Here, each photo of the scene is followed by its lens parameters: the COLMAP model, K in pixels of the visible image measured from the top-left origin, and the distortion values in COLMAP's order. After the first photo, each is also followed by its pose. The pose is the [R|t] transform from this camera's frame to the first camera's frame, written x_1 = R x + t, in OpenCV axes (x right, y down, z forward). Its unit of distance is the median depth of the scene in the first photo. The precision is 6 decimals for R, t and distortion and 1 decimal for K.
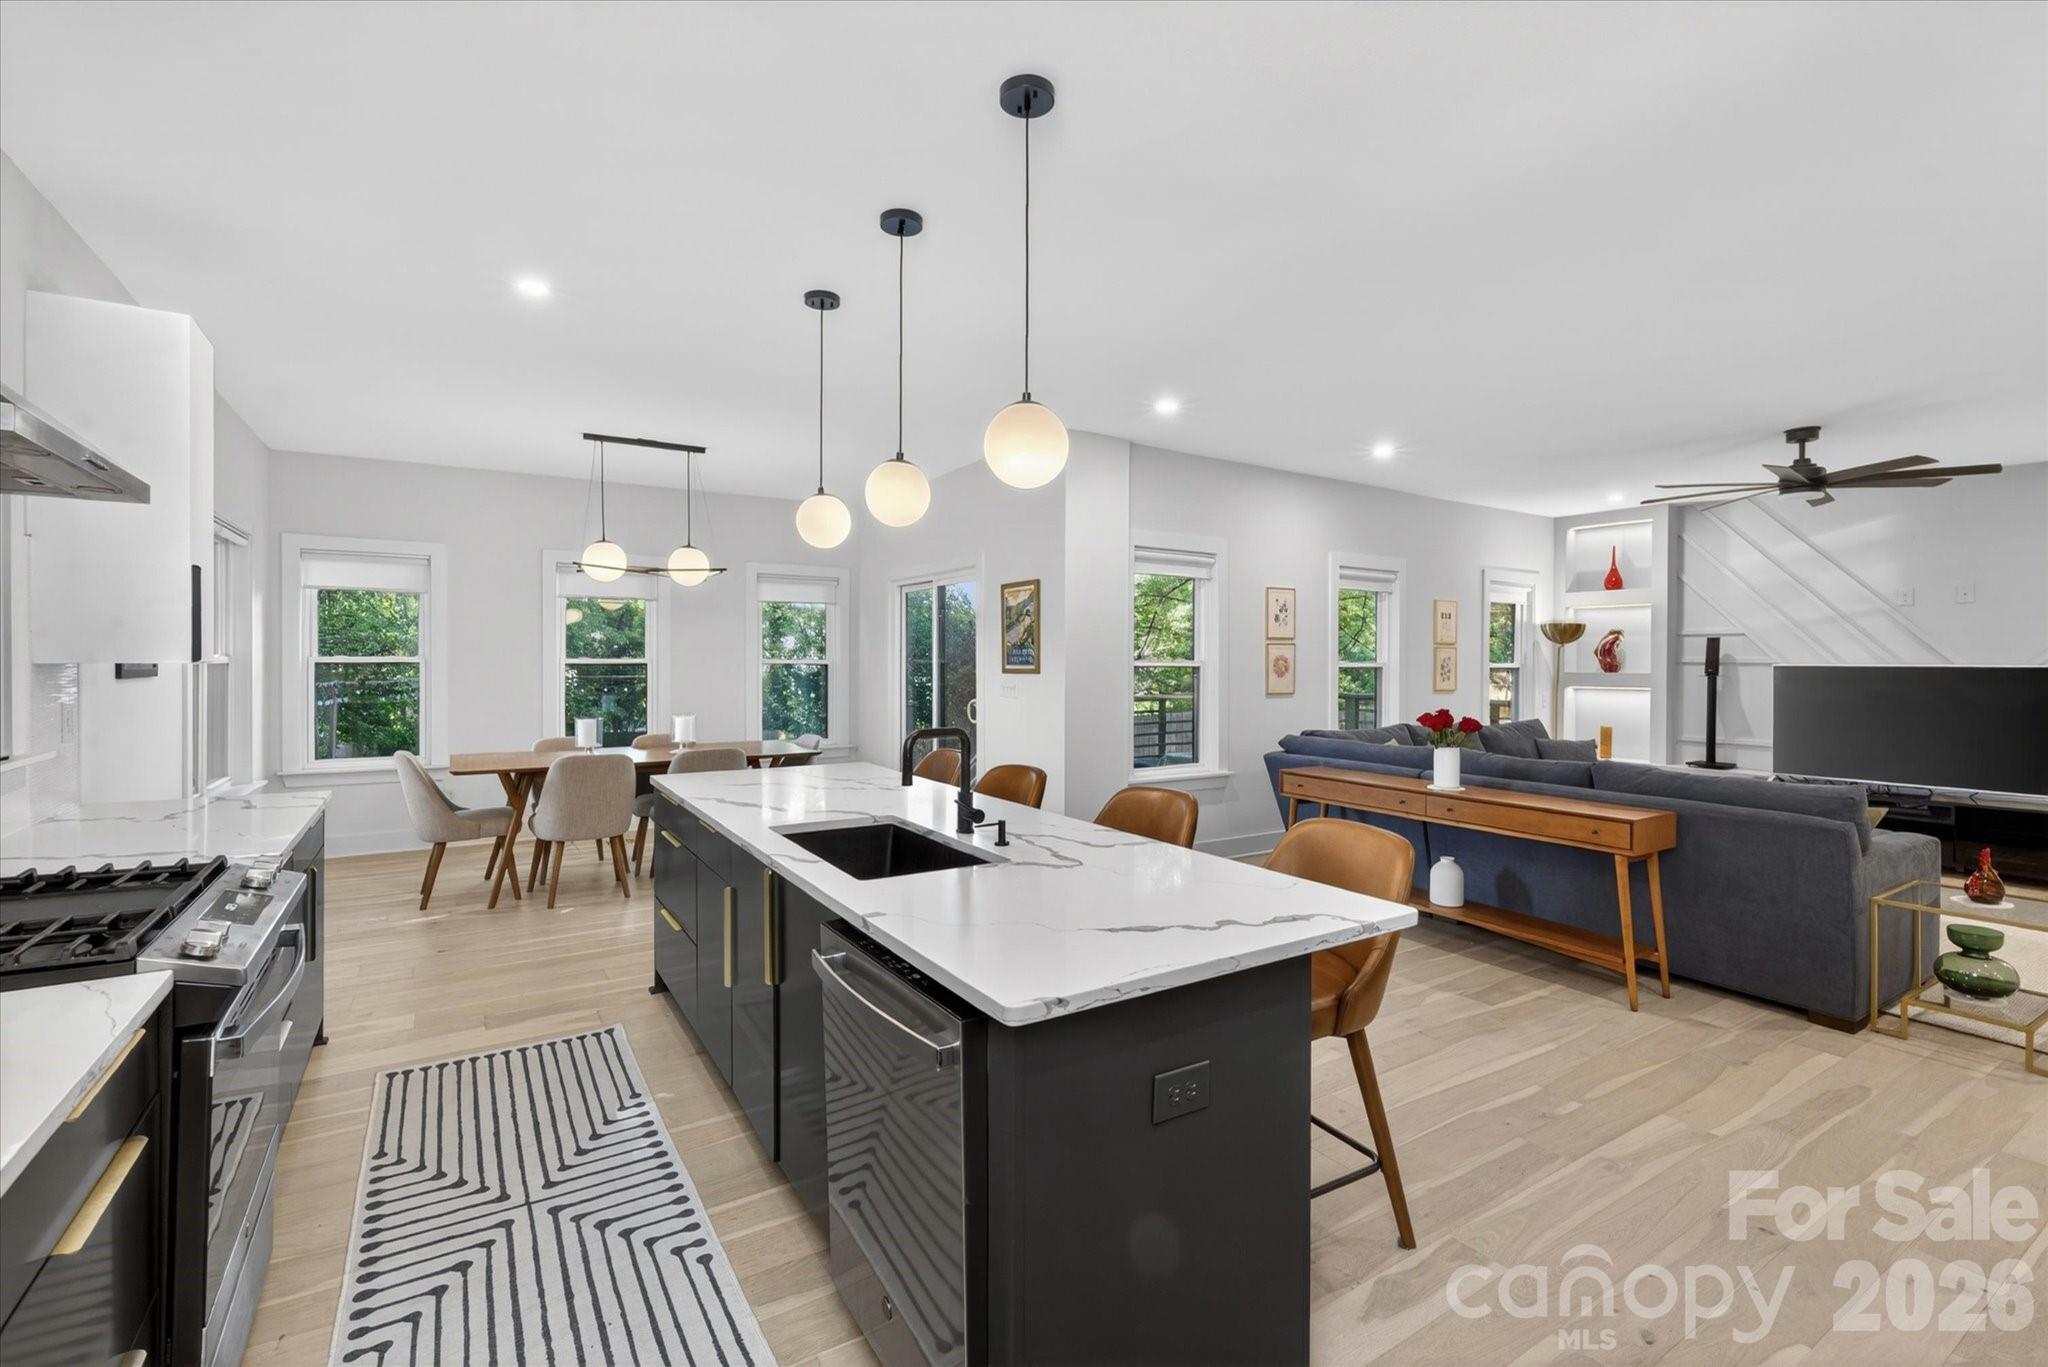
lens RADIAL K [[893.5, 0, 1019.8], [0, 893.5, 673.2], [0, 0, 1]] dist [-0.002206, -0.000009]
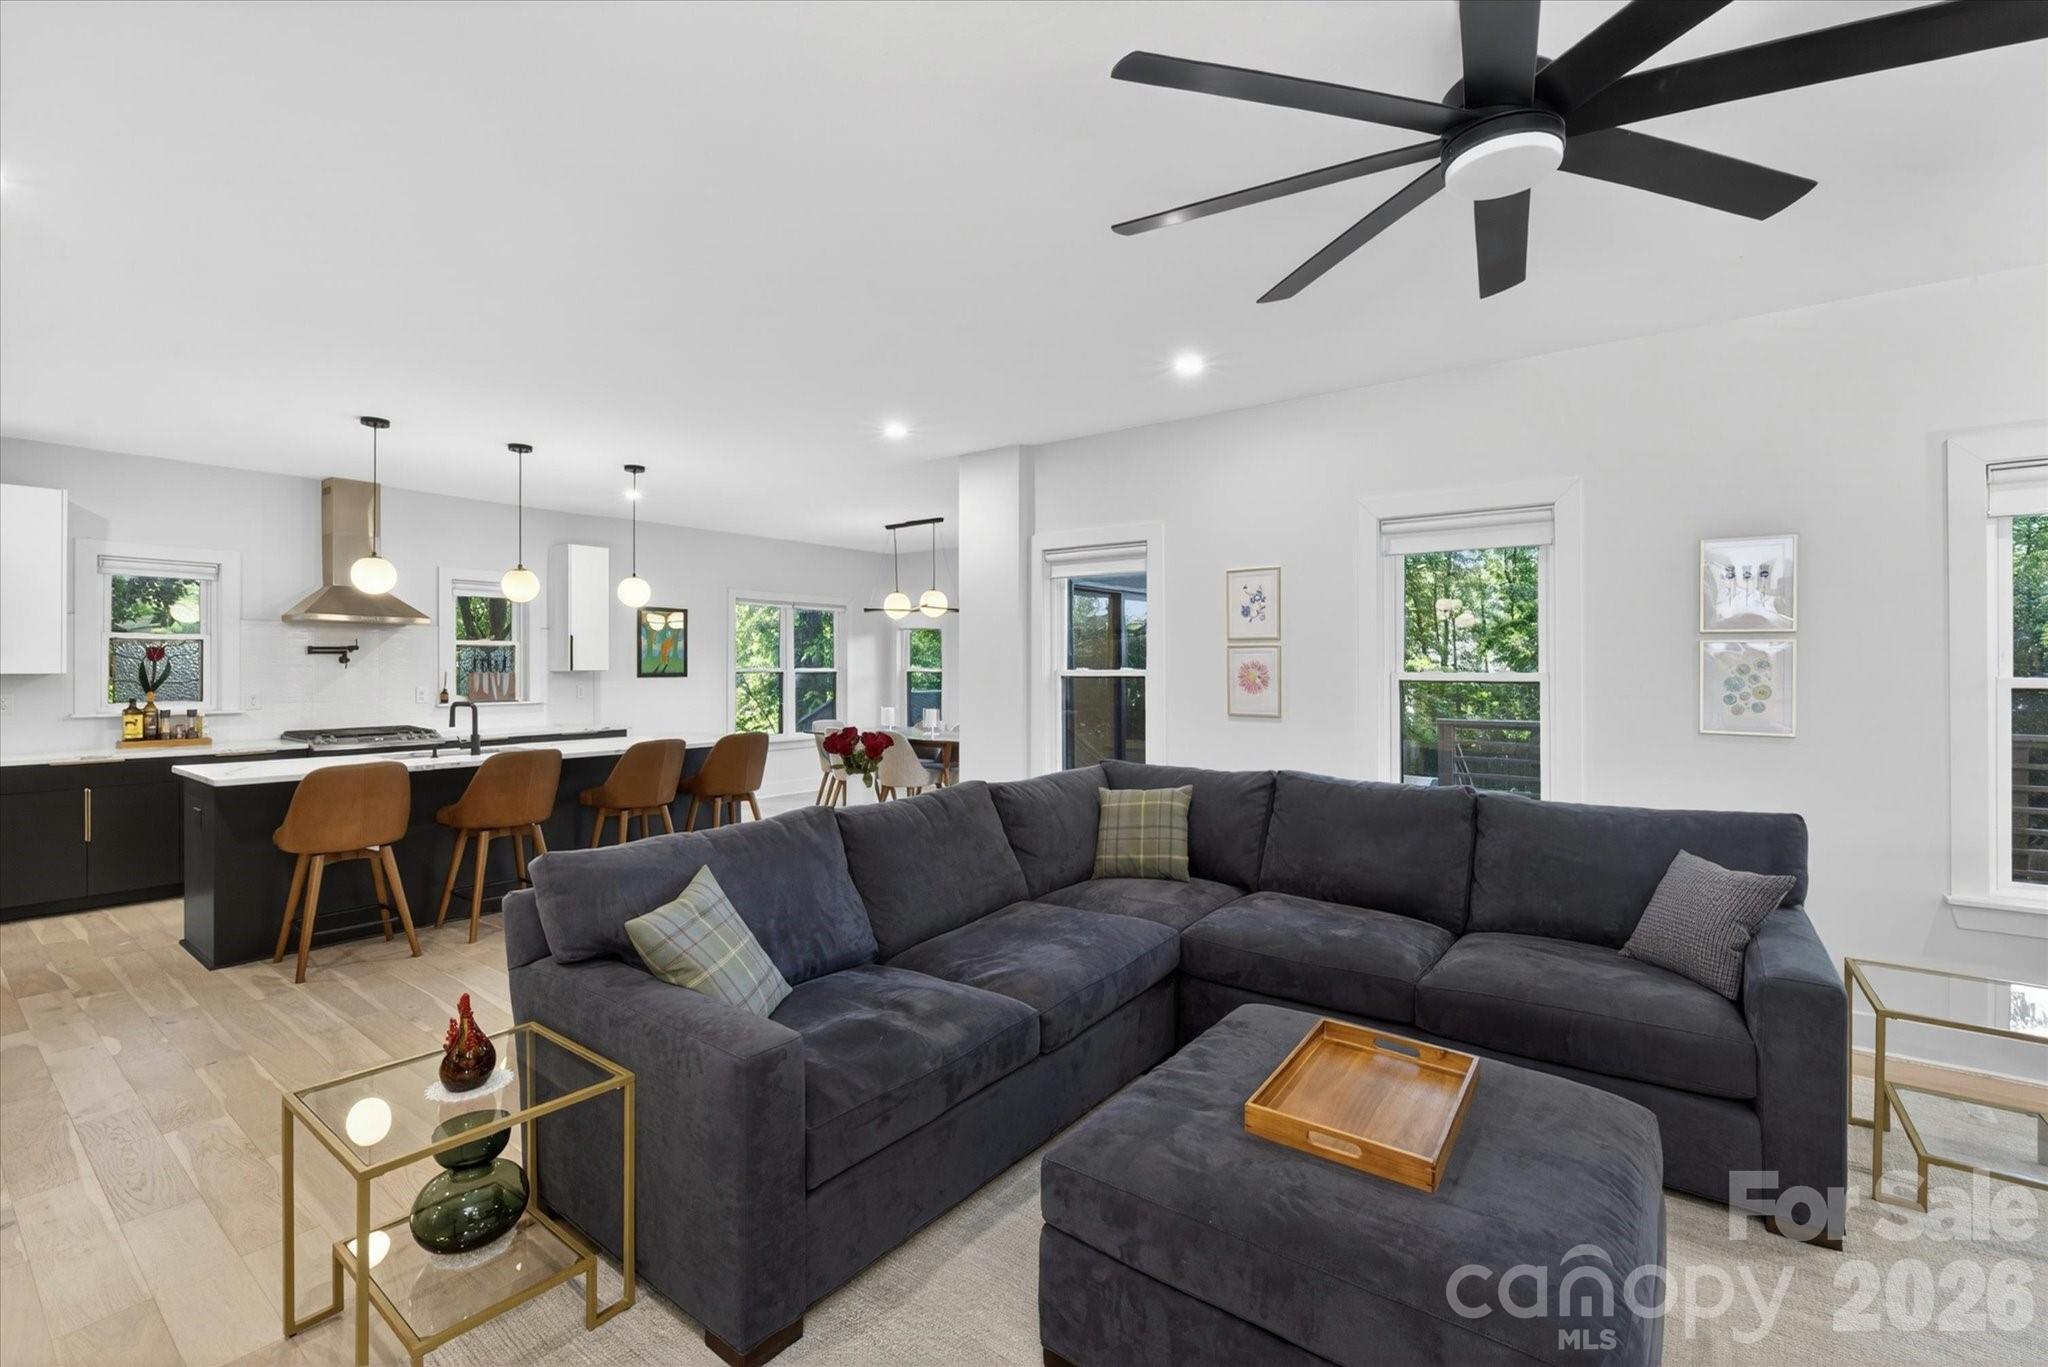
lens RADIAL K [[909.6, 0, 1047.9], [0, 909.6, 648.4], [0, 0, 1]] dist [0.002787, 0.000246]
pose [[0.353288, -0.019253, -0.935316, 0.776392], [-0.008692, 0.999678, -0.023861, -0.010289], [0.935474, 0.016560, 0.353007, 0.492759]]
